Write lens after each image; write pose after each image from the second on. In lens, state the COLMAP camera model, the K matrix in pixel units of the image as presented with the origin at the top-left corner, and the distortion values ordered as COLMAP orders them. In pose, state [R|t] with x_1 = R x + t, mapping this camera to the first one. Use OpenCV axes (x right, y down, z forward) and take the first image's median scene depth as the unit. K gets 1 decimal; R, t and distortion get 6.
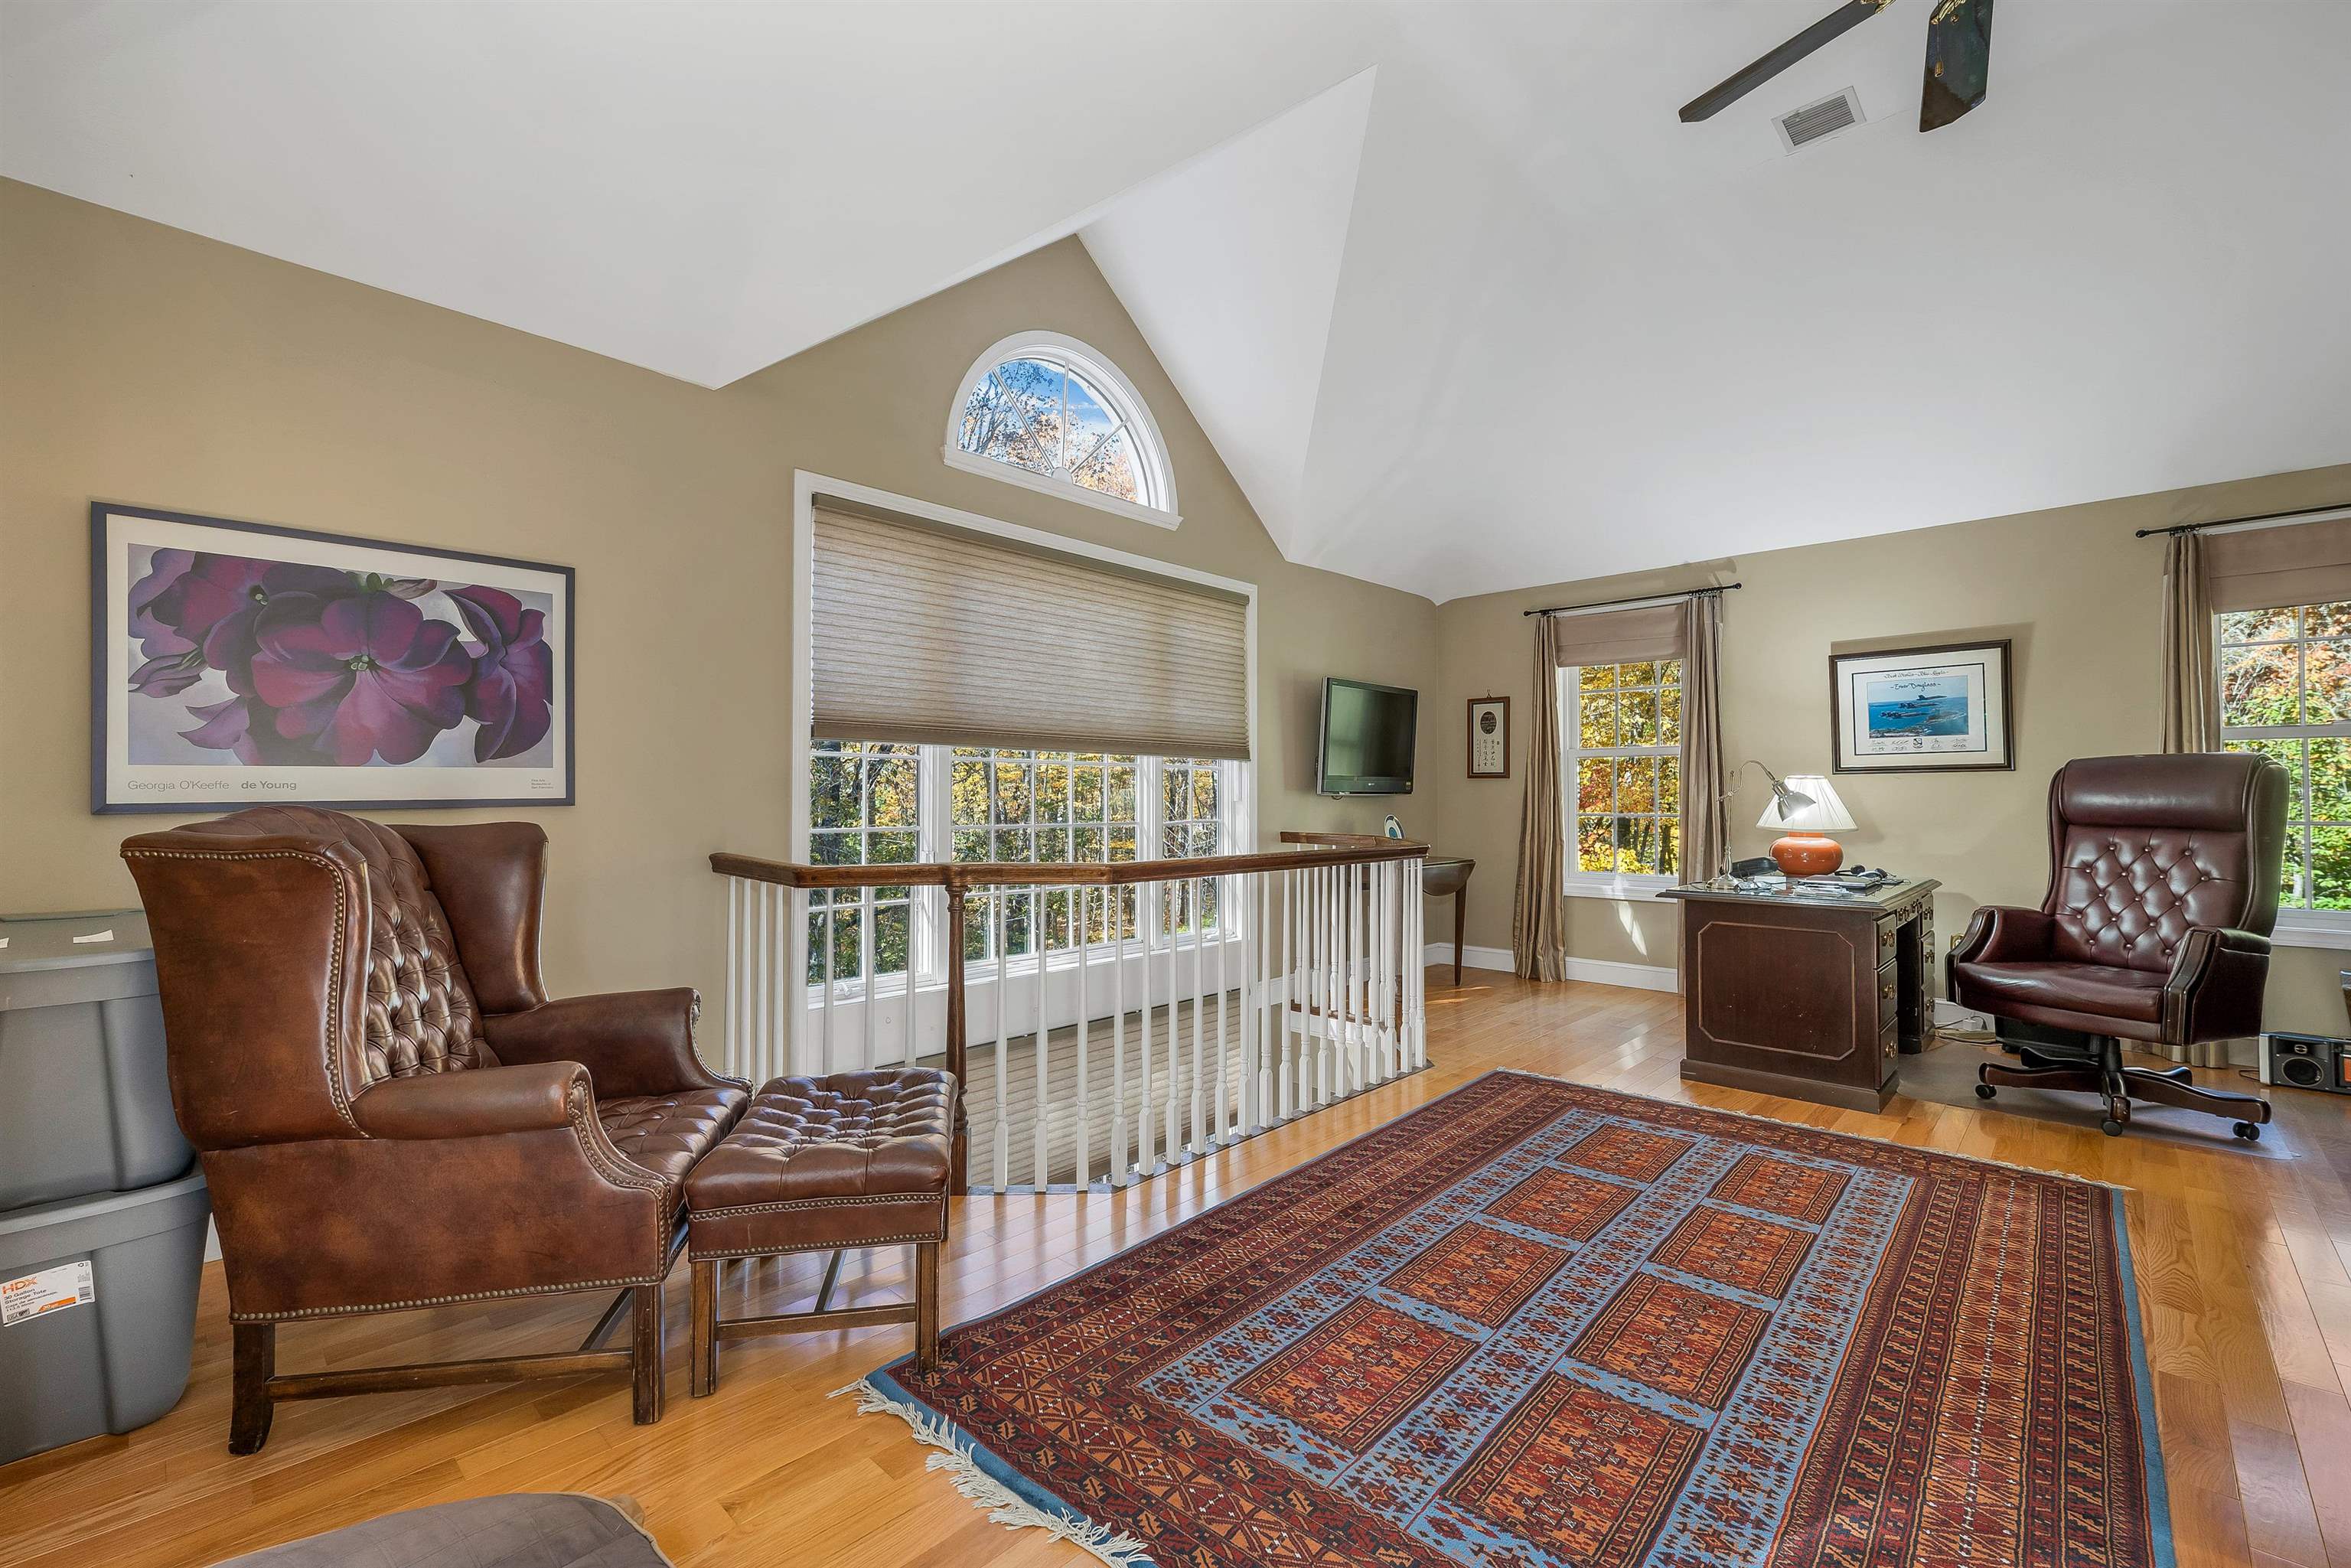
lens RADIAL K [[990.9, 0, 1190.5], [0, 990.9, 784.4], [0, 0, 1]] dist [0.000451, 0.000134]
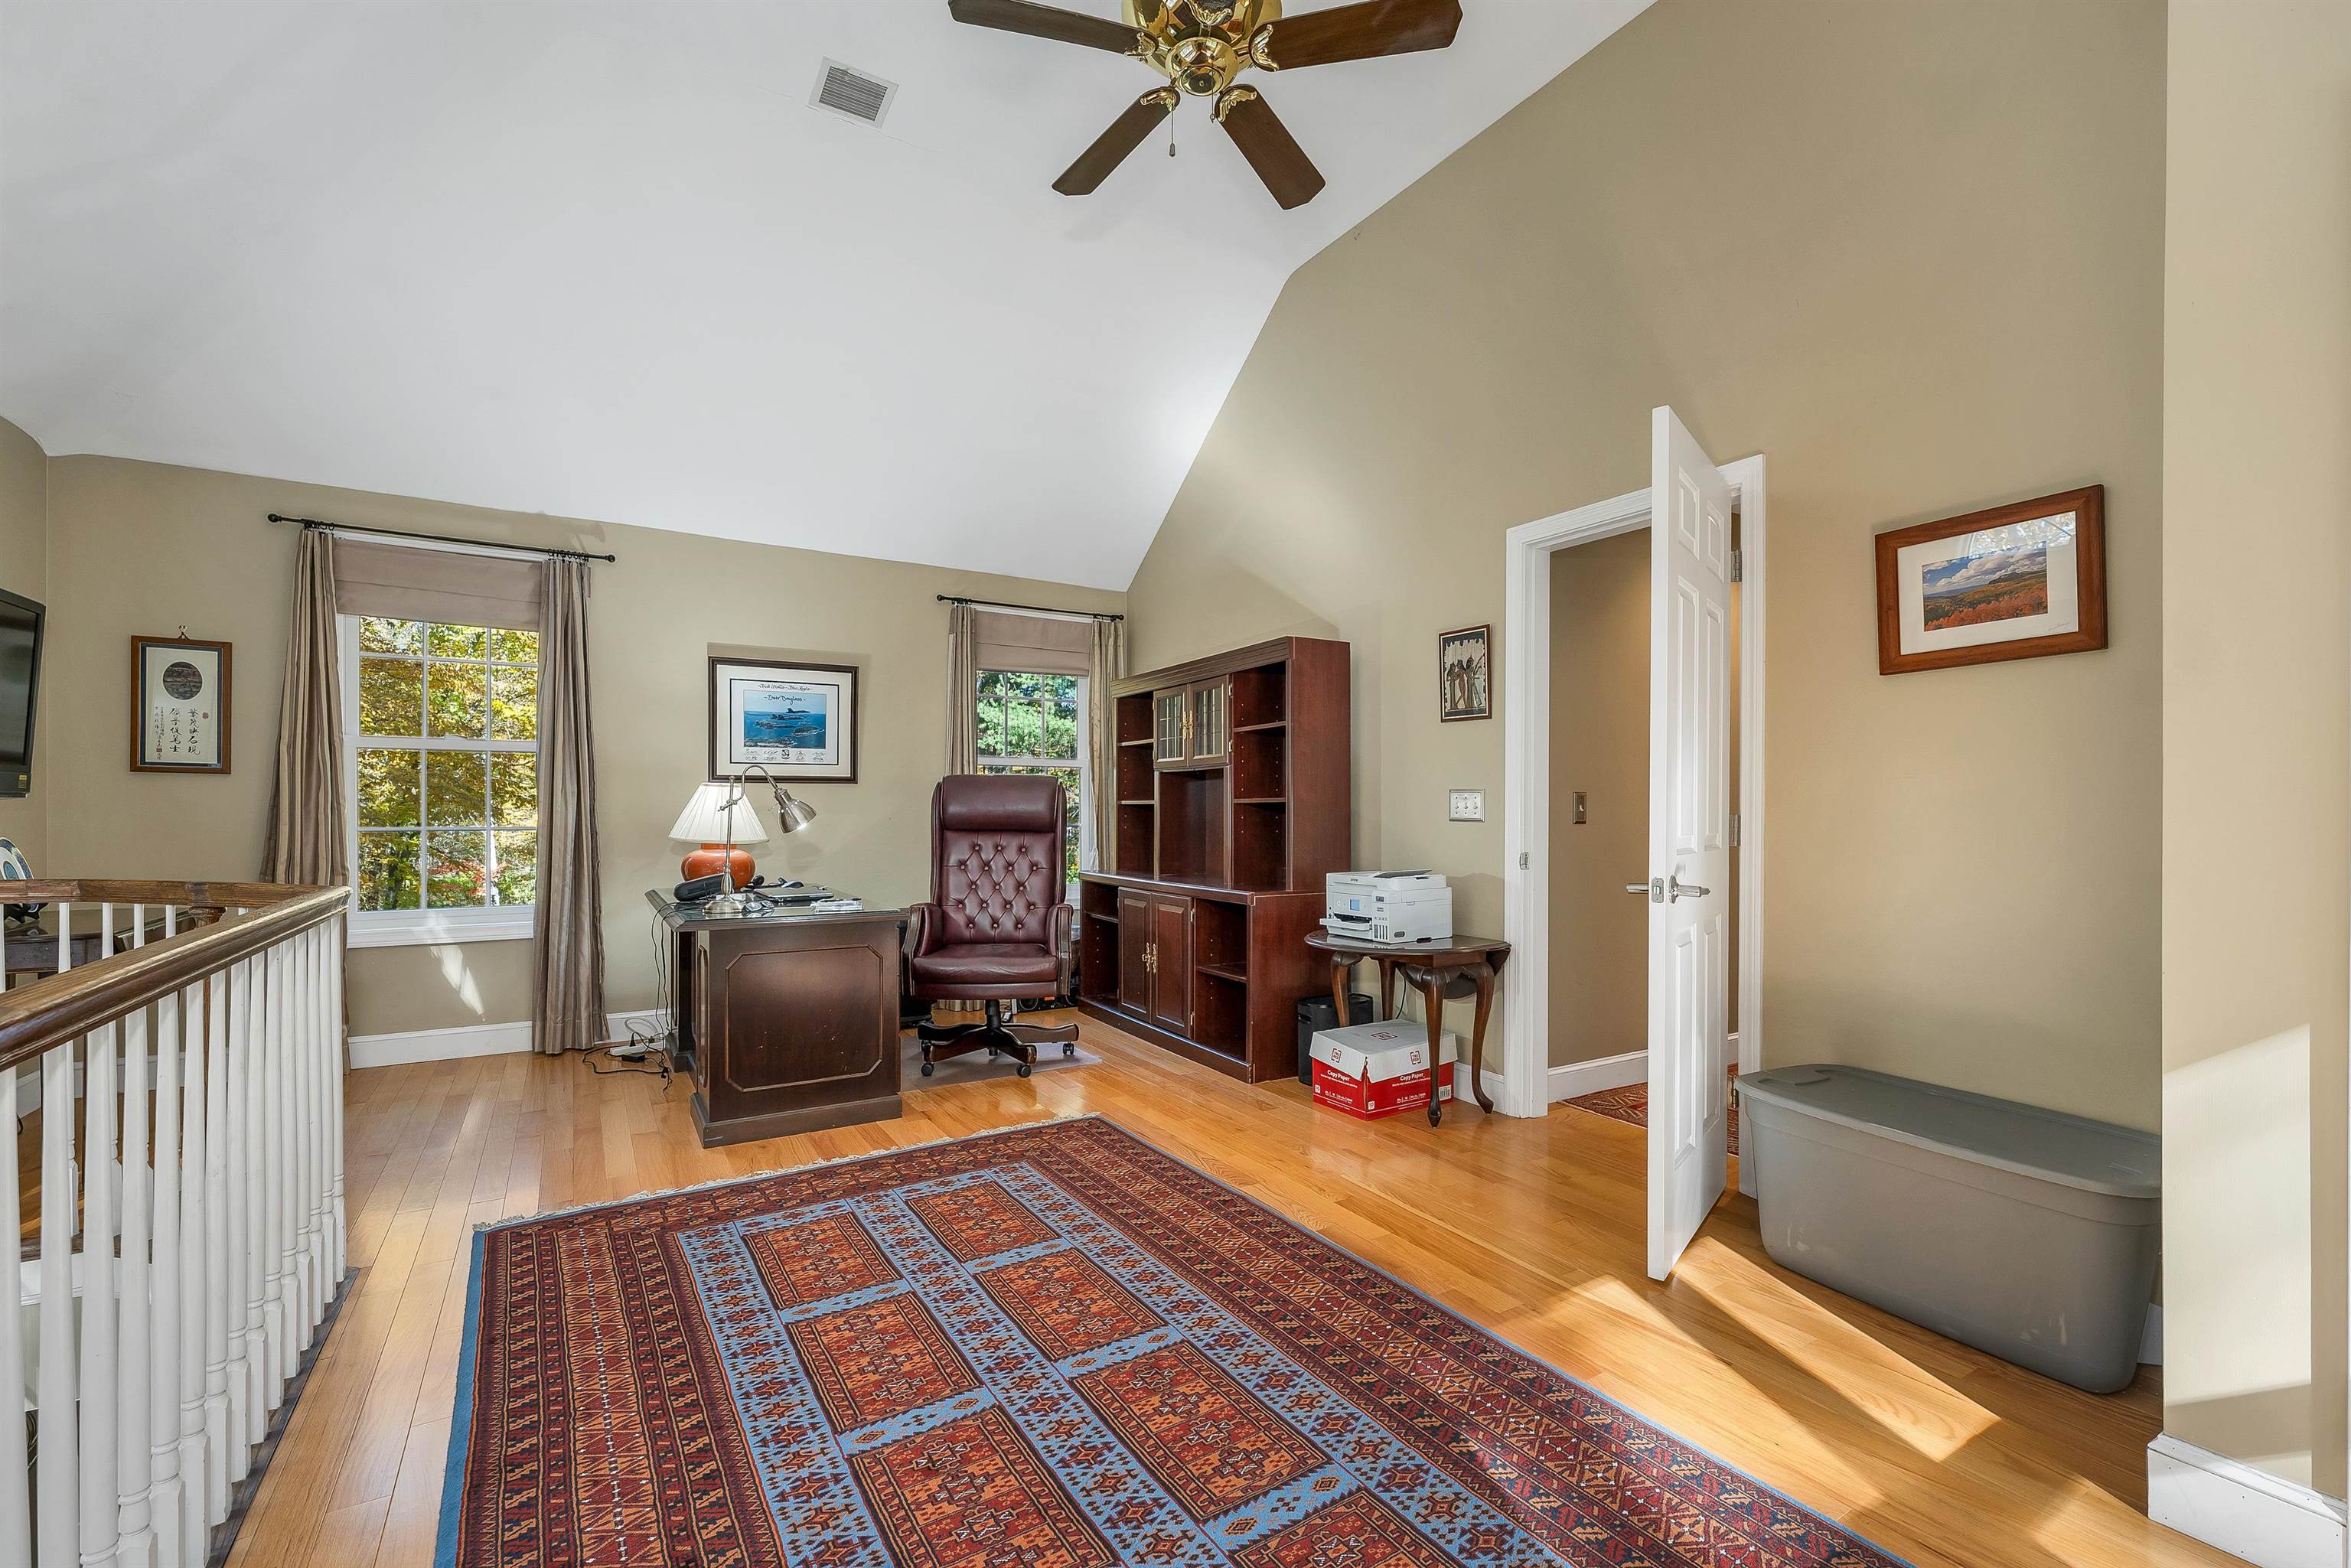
lens RADIAL K [[990.9, 0, 1178.6], [0, 990.9, 802.5], [0, 0, 1]] dist [0.000451, 0.000134]
pose [[0.275535, 0.008344, 0.961255, -0.193902], [-0.015032, 0.999877, -0.004370, 0.009627], [-0.961173, -0.013246, 0.275627, 0.424210]]
